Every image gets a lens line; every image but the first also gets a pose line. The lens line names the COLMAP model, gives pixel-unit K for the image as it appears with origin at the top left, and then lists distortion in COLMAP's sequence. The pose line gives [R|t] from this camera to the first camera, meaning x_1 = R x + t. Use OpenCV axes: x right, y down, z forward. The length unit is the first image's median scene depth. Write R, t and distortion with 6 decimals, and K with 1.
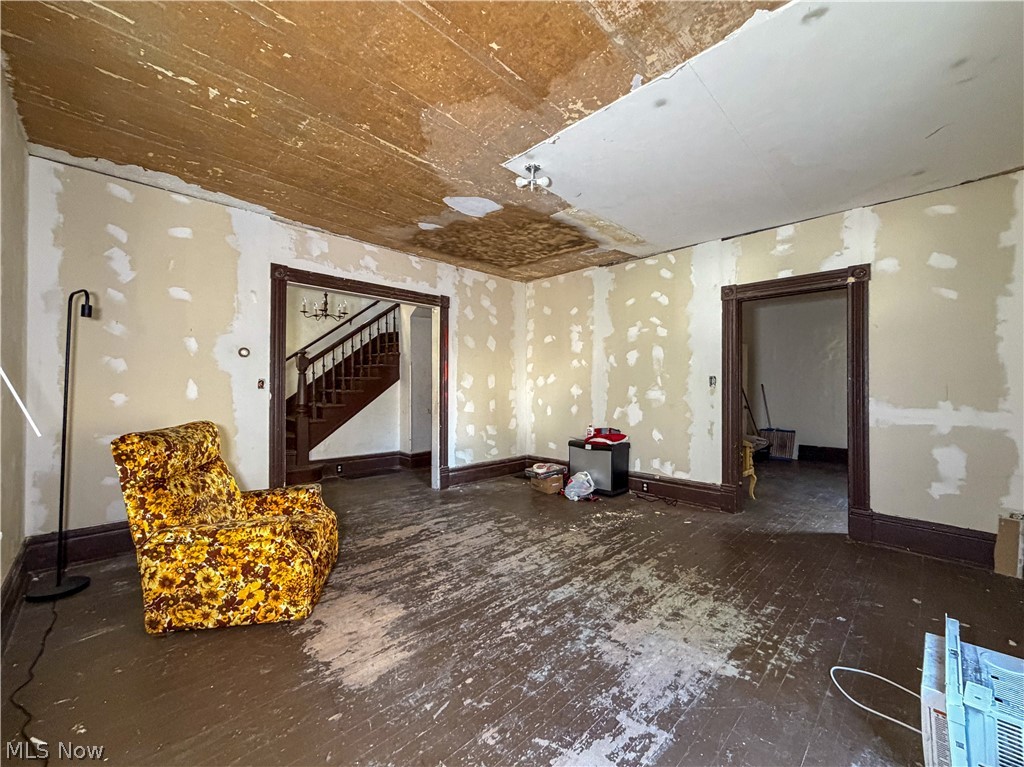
lens RADIAL K [[412.3, 0, 508.2], [0, 412.3, 383.5], [0, 0, 1]] dist [0.000290, 0.000005]
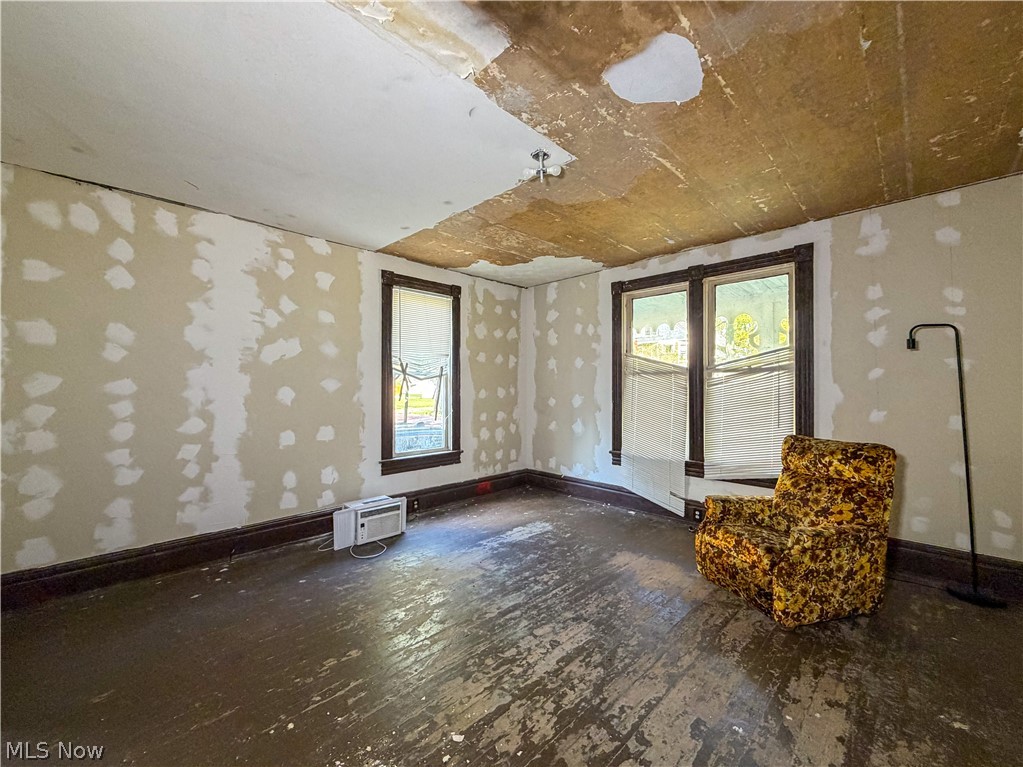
lens RADIAL K [[411.9, 0, 514.1], [0, 411.9, 384.0], [0, 0, 1]] dist [0.000290, 0.000005]
pose [[-0.999577, -0.004446, -0.028745, 0.145526], [-0.003890, 0.999805, -0.019386, -0.028589], [0.028825, -0.019266, -0.999399, 1.943820]]
